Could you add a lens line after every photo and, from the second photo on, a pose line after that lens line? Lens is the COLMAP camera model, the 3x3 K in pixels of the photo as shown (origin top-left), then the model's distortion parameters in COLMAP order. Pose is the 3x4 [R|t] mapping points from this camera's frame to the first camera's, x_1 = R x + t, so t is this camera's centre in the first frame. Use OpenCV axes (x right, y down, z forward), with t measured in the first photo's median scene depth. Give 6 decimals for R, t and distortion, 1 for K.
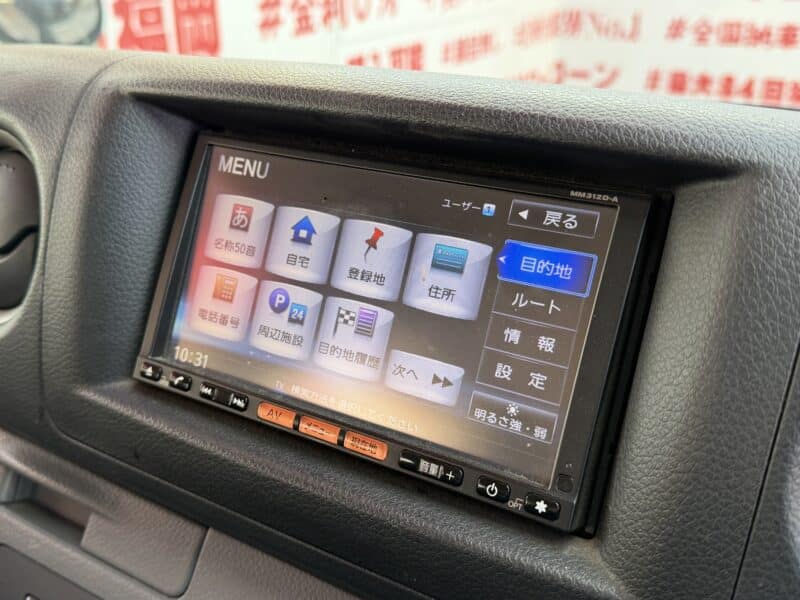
lens RADIAL K [[752.7, 0, 400.0], [0, 752.7, 300.0], [0, 0, 1]] dist [0.058105, -0.177815]
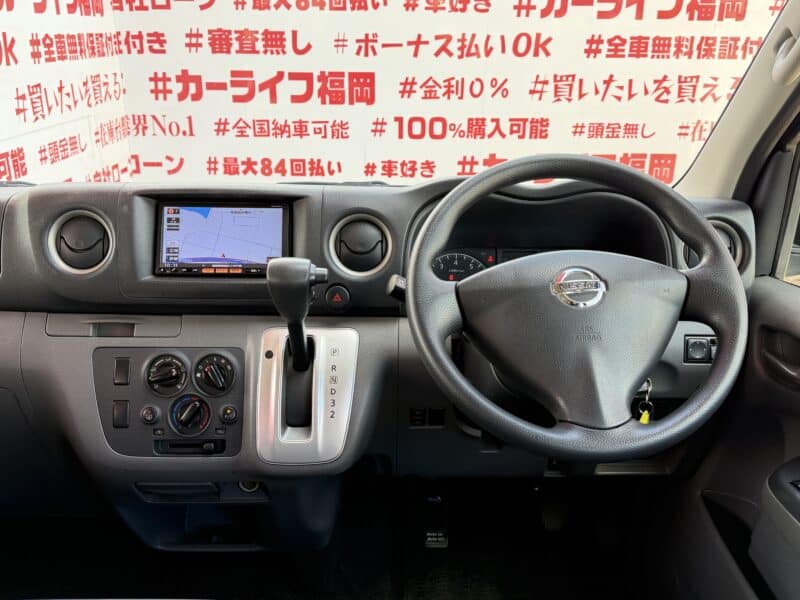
lens RADIAL K [[752.7, 0, 400.0], [0, 752.7, 300.0], [0, 0, 1]] dist [0.058105, -0.177815]
pose [[0.833117, -0.158481, 0.529906, -0.140216], [0.210760, 0.976750, -0.039237, 0.065134], [-0.511367, 0.144372, 0.847148, -0.272810]]
